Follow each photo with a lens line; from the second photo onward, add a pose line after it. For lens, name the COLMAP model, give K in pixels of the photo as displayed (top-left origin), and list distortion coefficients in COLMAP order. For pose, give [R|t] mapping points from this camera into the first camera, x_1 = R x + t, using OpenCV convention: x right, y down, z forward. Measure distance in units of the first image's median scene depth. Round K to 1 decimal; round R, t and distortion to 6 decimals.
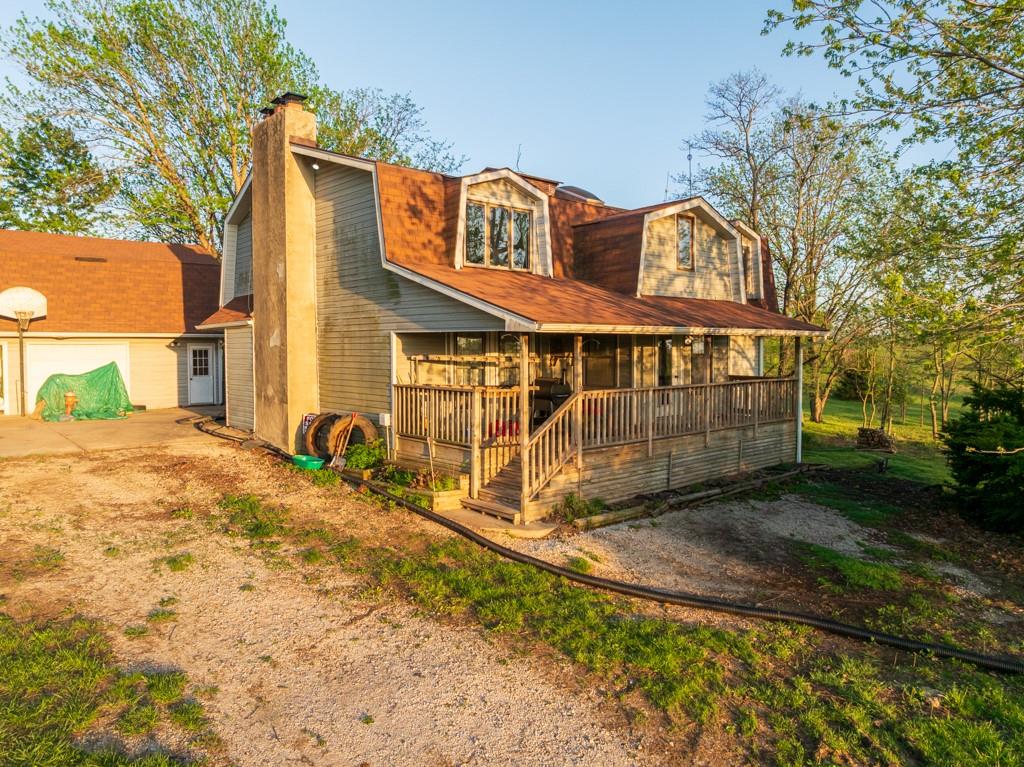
lens RADIAL K [[719.7, 0, 512.0], [0, 719.7, 383.5], [0, 0, 1]] dist [-0.044886, 0.008620]
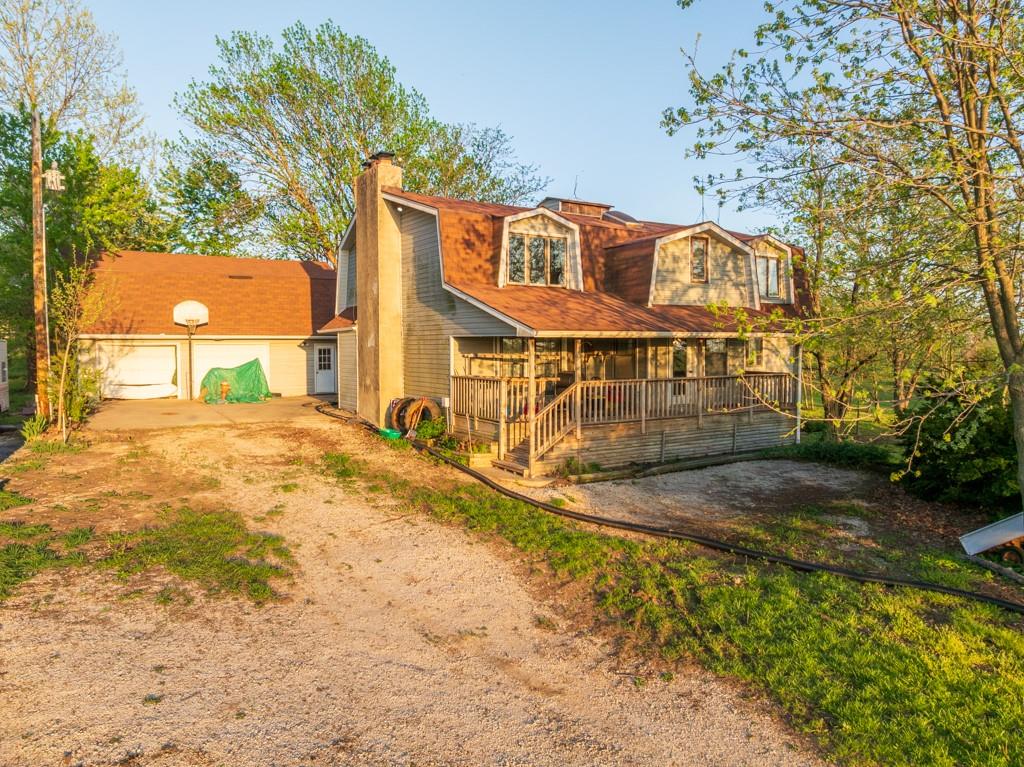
lens RADIAL K [[721.0, 0, 512.8], [0, 721.0, 381.7], [0, 0, 1]] dist [-0.035905, -0.007492]
pose [[0.984480, 0.007568, -0.175336, 0.175680], [-0.007600, 0.999971, 0.000490, 0.010922], [0.175334, 0.000850, 0.984509, -0.280591]]
